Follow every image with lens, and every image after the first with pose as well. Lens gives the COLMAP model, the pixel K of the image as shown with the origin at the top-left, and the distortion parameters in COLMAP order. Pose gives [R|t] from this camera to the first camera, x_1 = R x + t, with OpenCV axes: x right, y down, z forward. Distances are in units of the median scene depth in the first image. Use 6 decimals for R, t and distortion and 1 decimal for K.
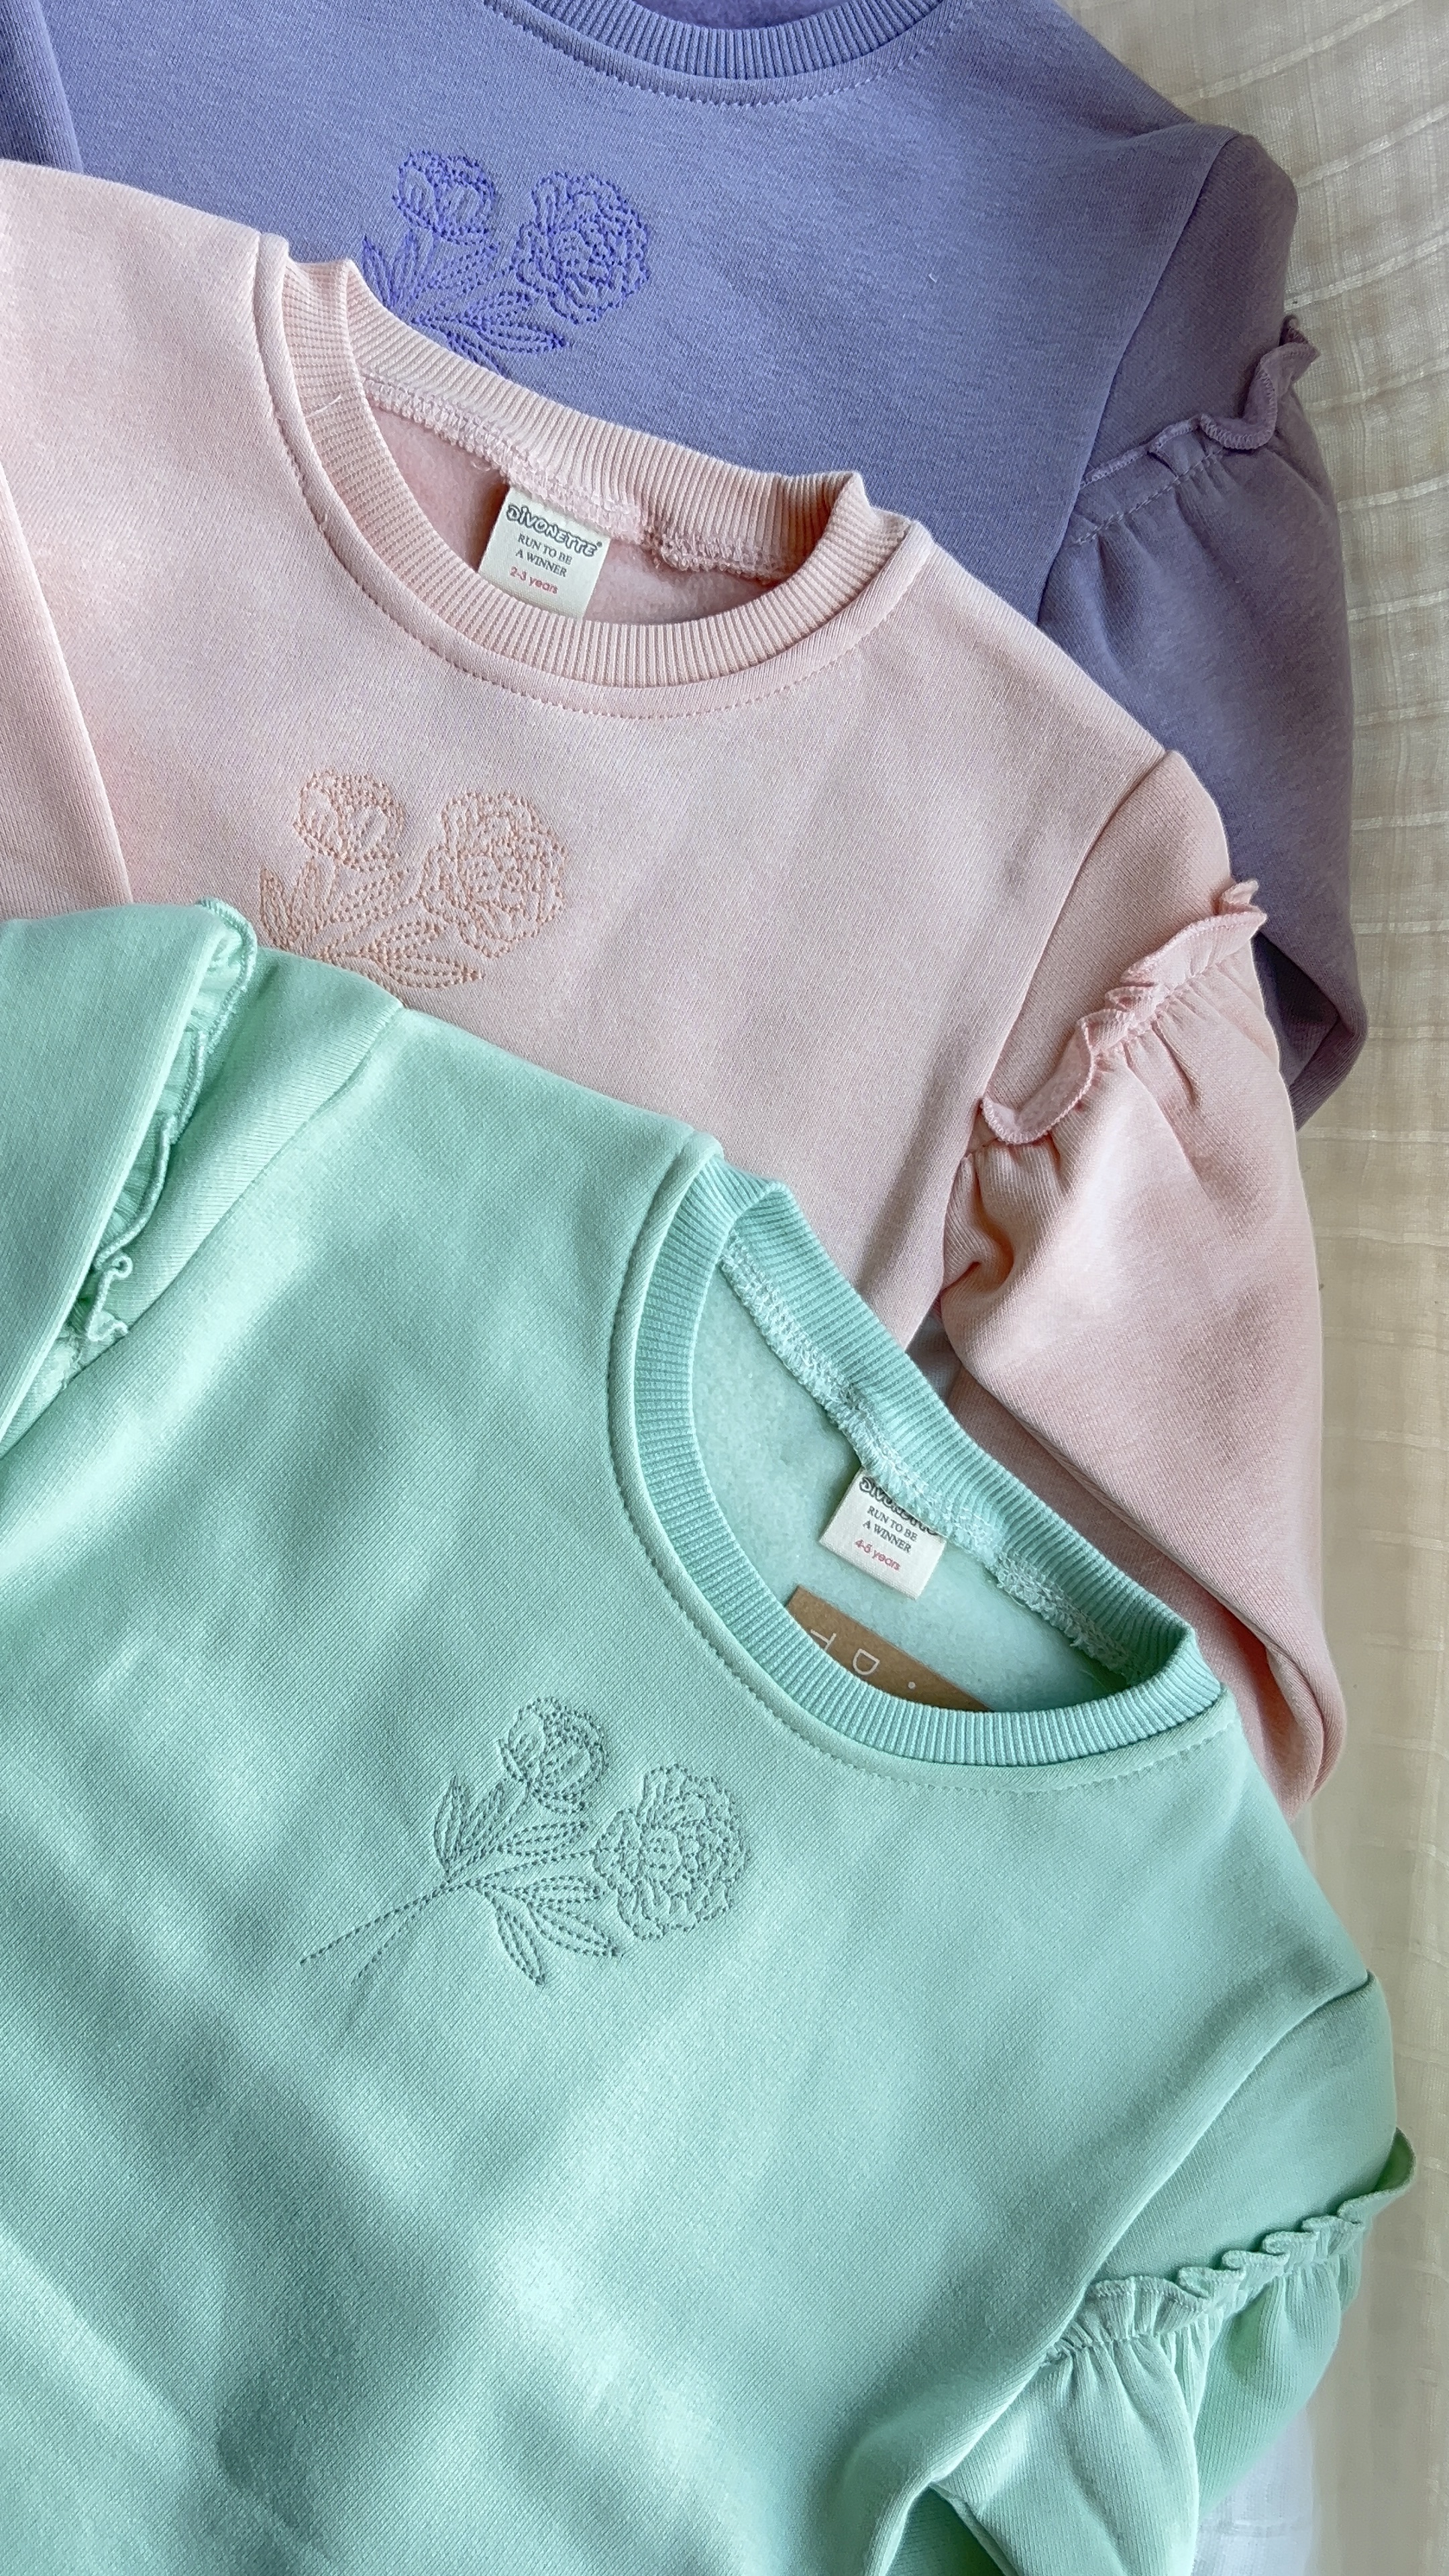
lens RADIAL K [[2480.7, 0, 734.5], [0, 2480.7, 1298.1], [0, 0, 1]] dist [0.081330, -0.178800]
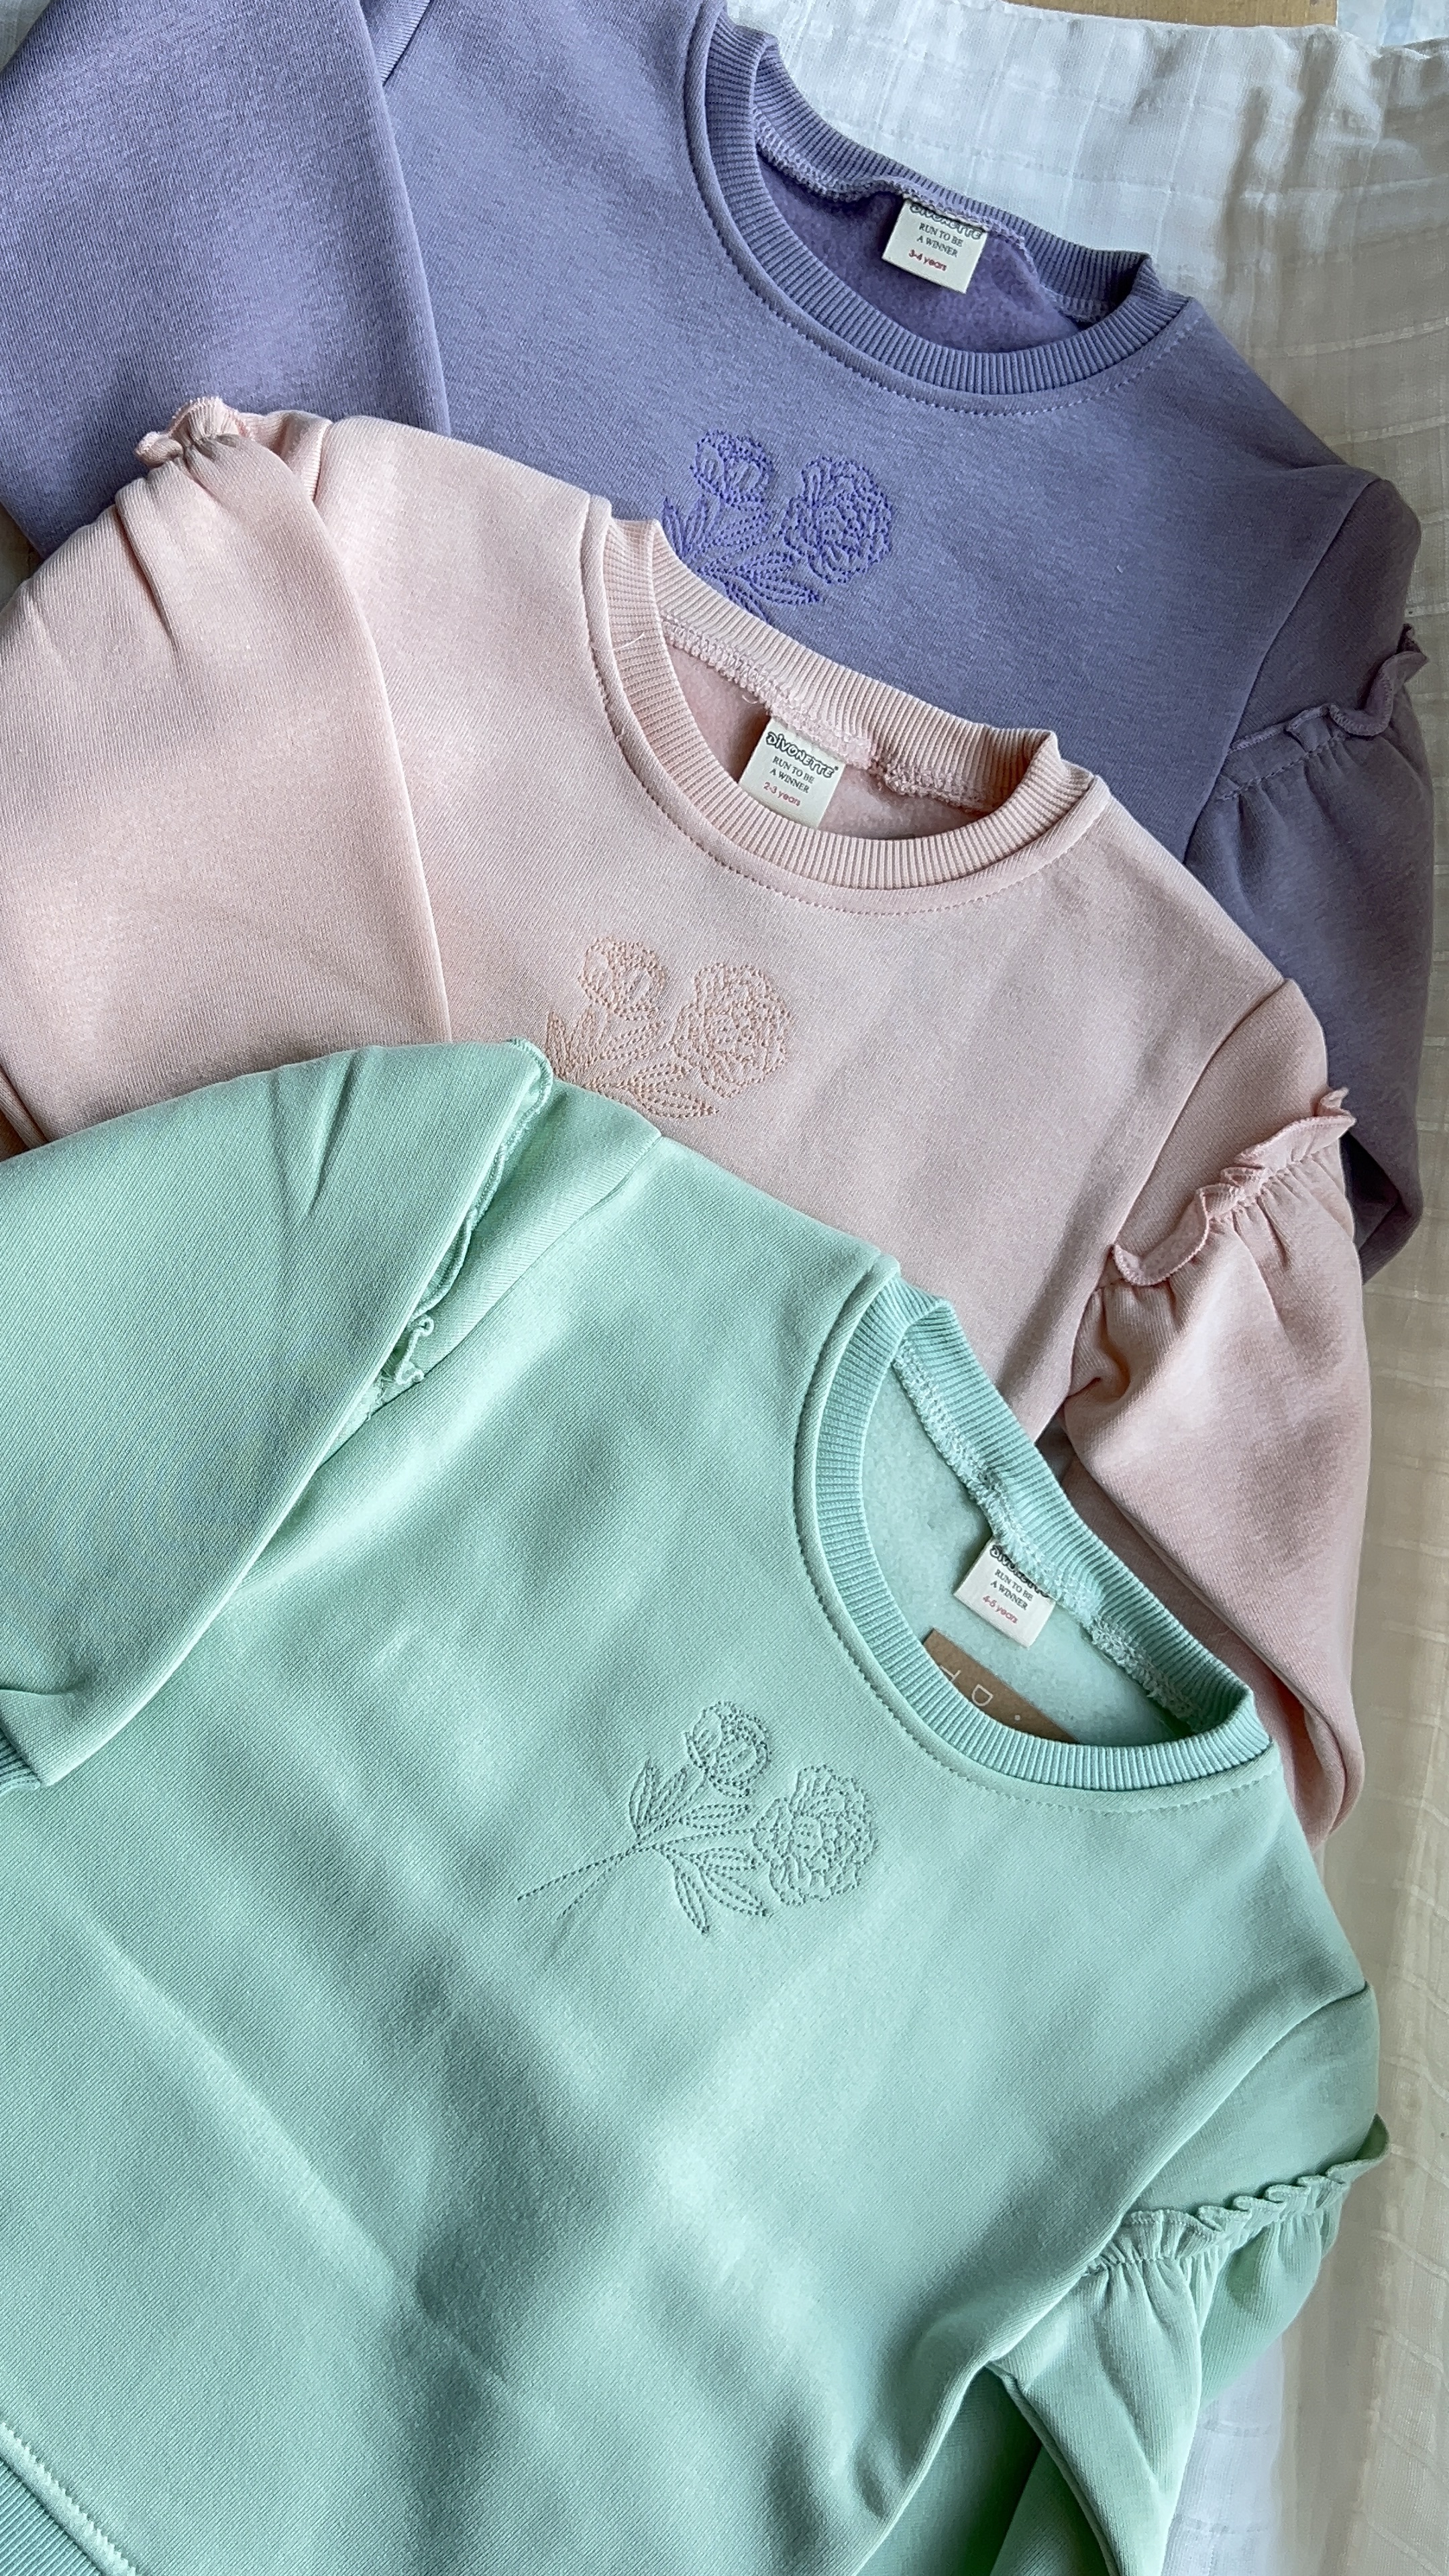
lens RADIAL K [[2480.7, 0, 716.8], [0, 2480.7, 1287.0], [0, 0, 1]] dist [0.081330, -0.178800]
pose [[0.996042, 0.086605, 0.019993, -0.119861], [-0.086328, 0.996164, -0.014313, -0.025600], [-0.021155, 0.012531, 0.999698, -0.229236]]
